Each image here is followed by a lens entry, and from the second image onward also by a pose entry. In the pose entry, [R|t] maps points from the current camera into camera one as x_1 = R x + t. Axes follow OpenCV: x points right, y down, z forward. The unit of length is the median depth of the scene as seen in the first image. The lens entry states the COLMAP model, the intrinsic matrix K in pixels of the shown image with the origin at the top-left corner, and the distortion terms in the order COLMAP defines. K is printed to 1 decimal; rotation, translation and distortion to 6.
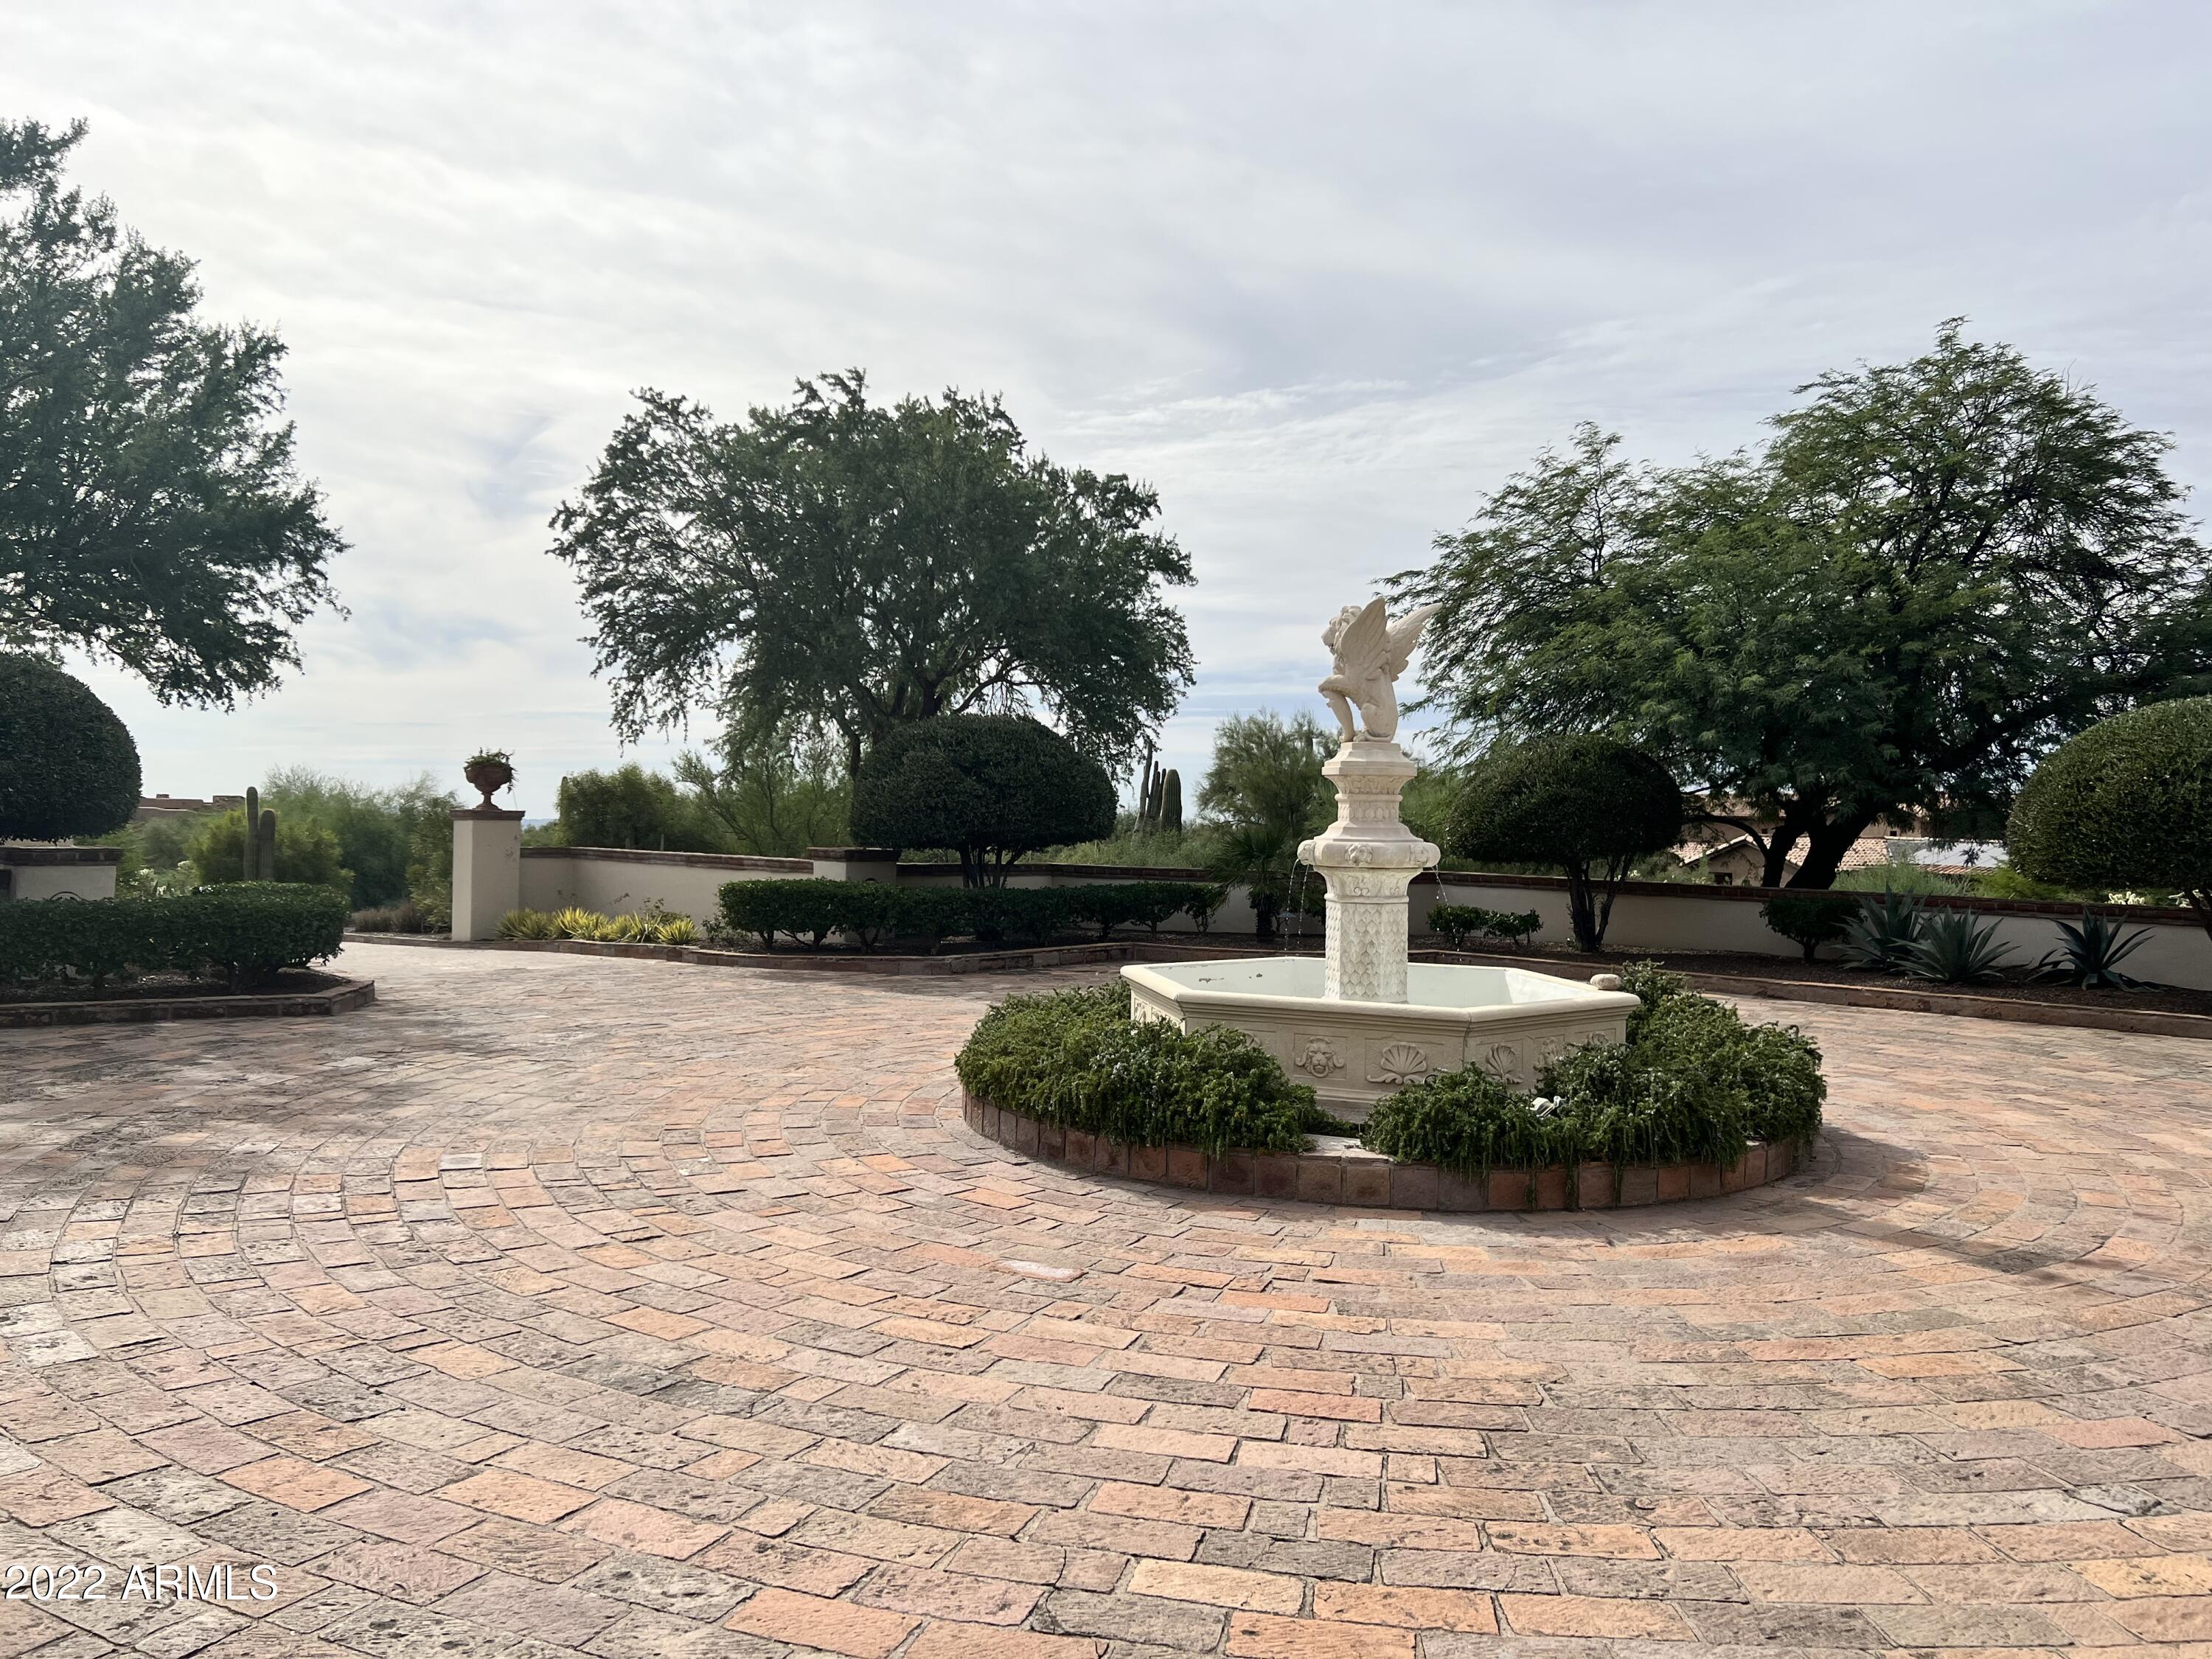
lens RADIAL K [[1675.3, 0, 1106.0], [0, 1675.3, 829.5], [0, 0, 1]] dist [-0.003817, -0.006468]
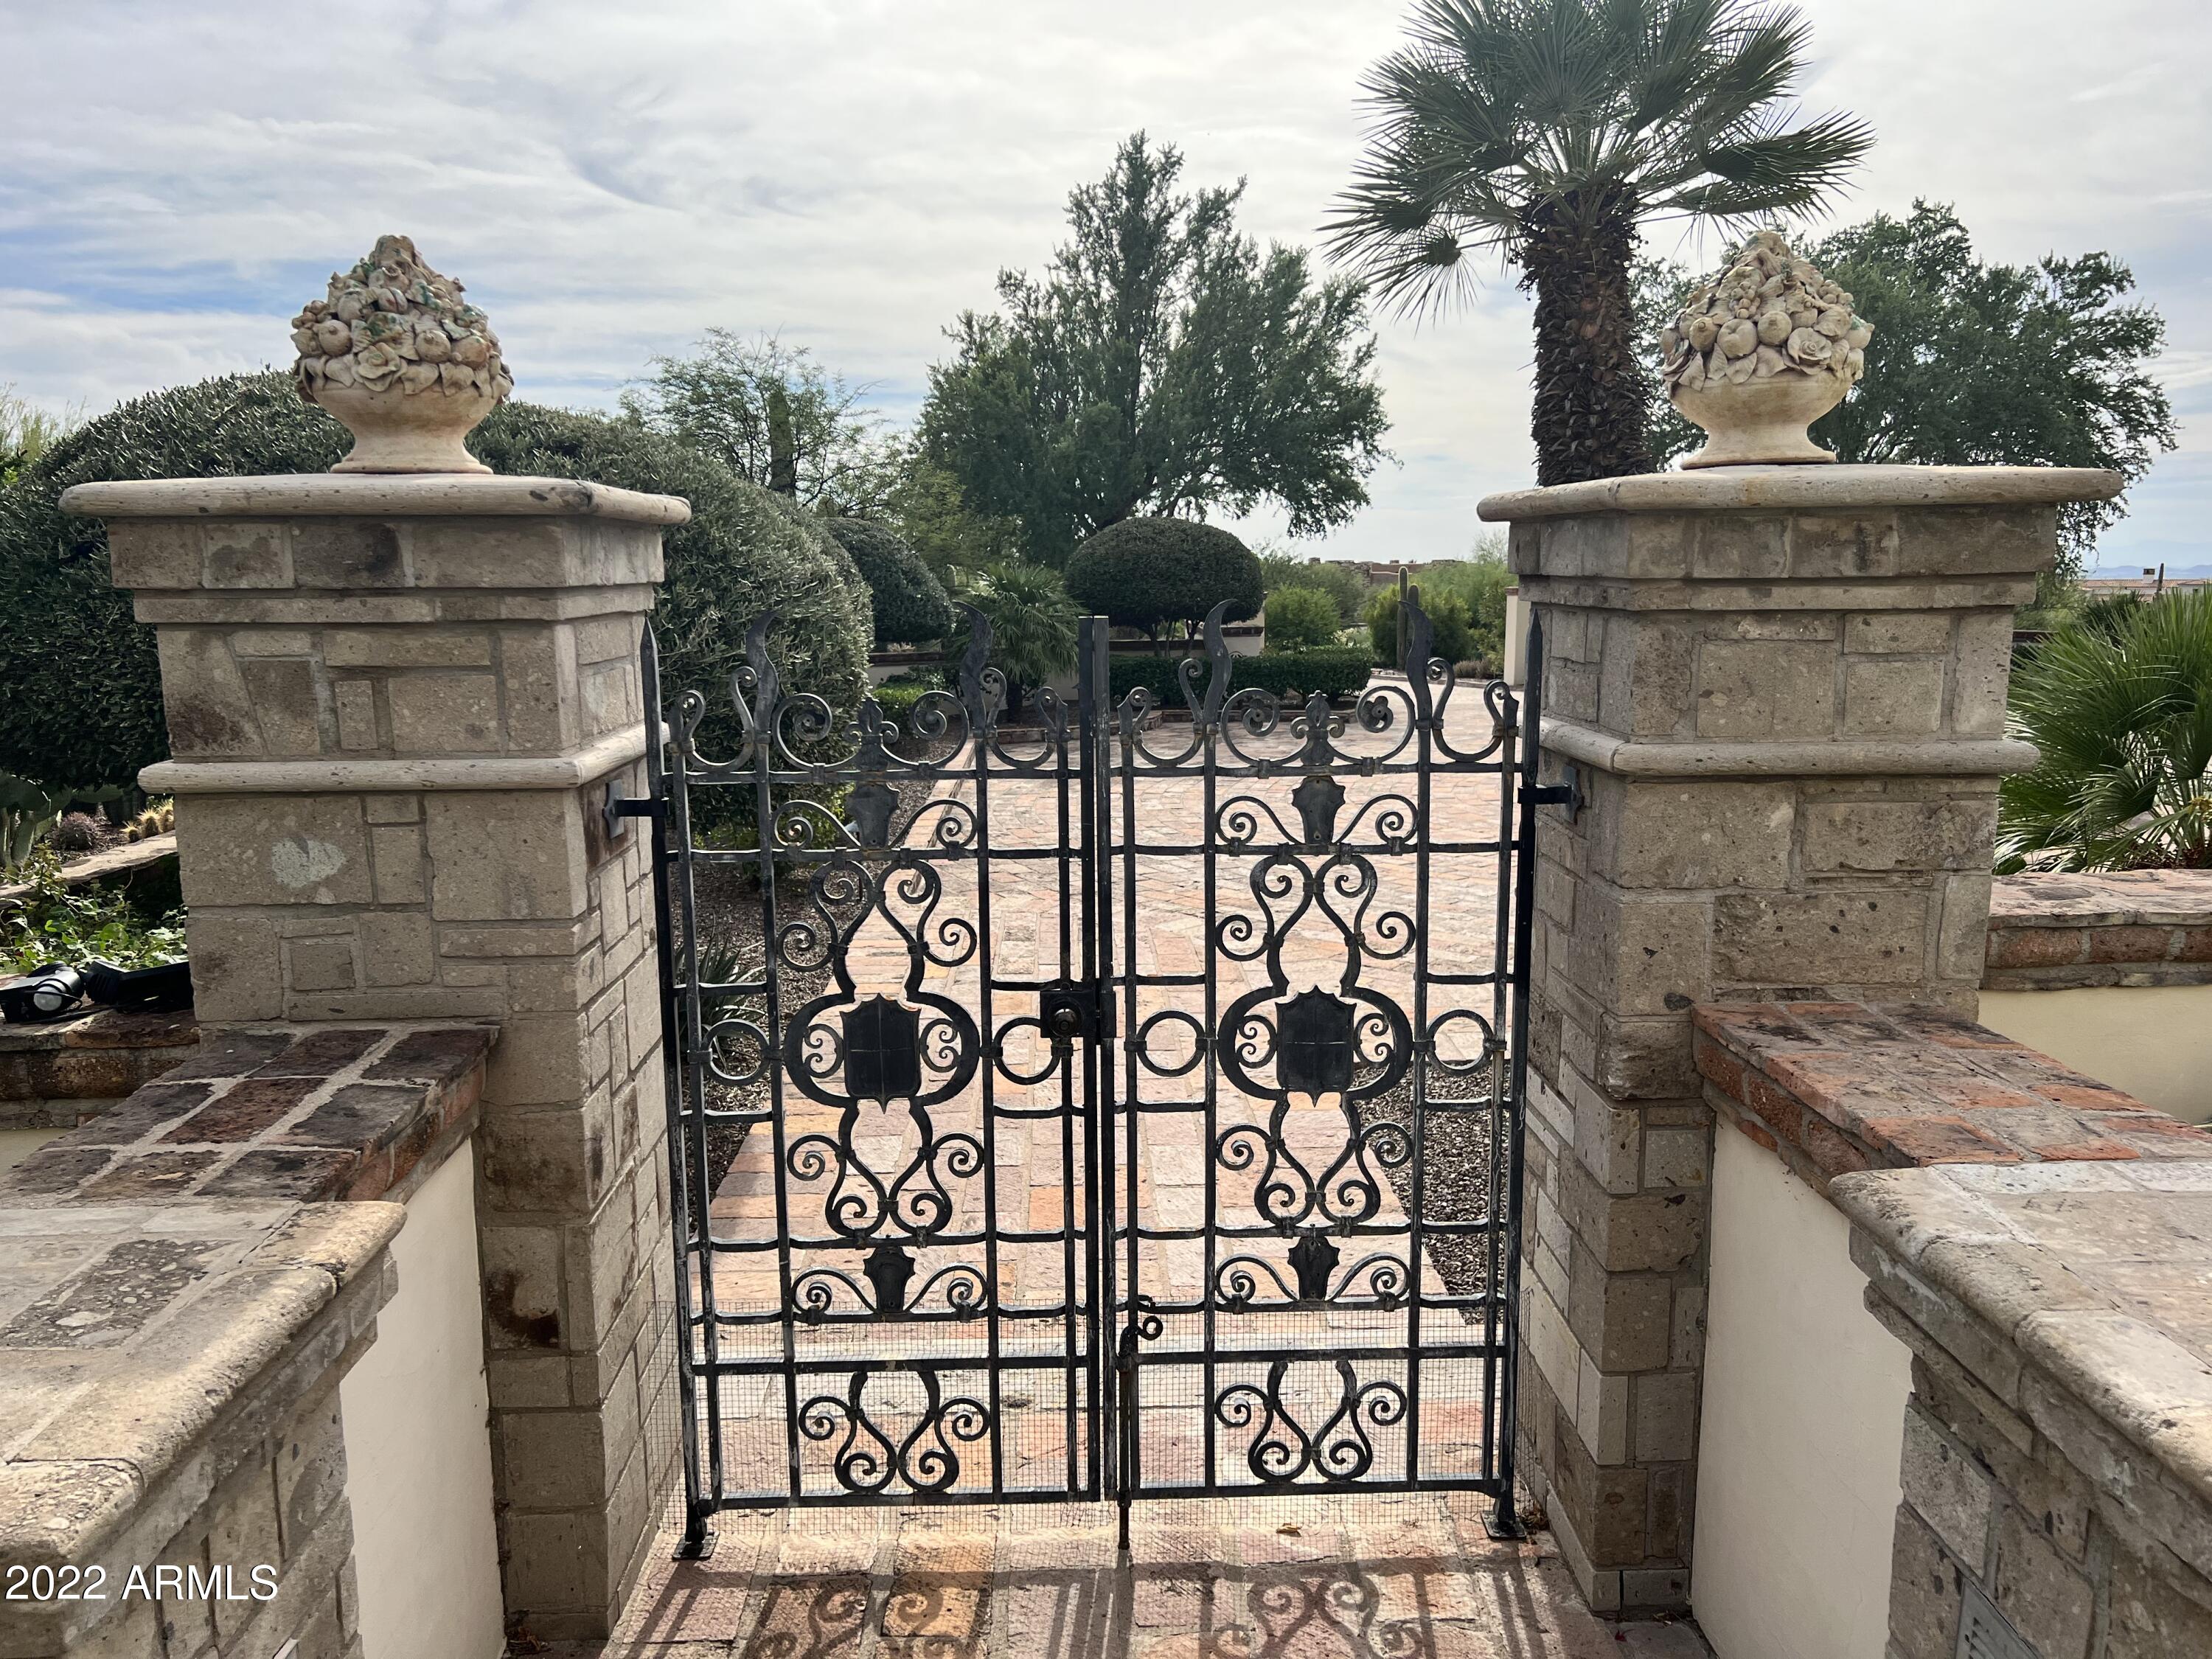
lens RADIAL K [[1675.3, 0, 1106.0], [0, 1675.3, 829.5], [0, 0, 1]] dist [-0.003817, -0.006468]
pose [[0.769261, 0.069016, -0.635196, 0.325810], [0.024263, 0.990277, 0.136980, -0.014689], [0.638474, -0.120785, 0.760107, -0.367946]]
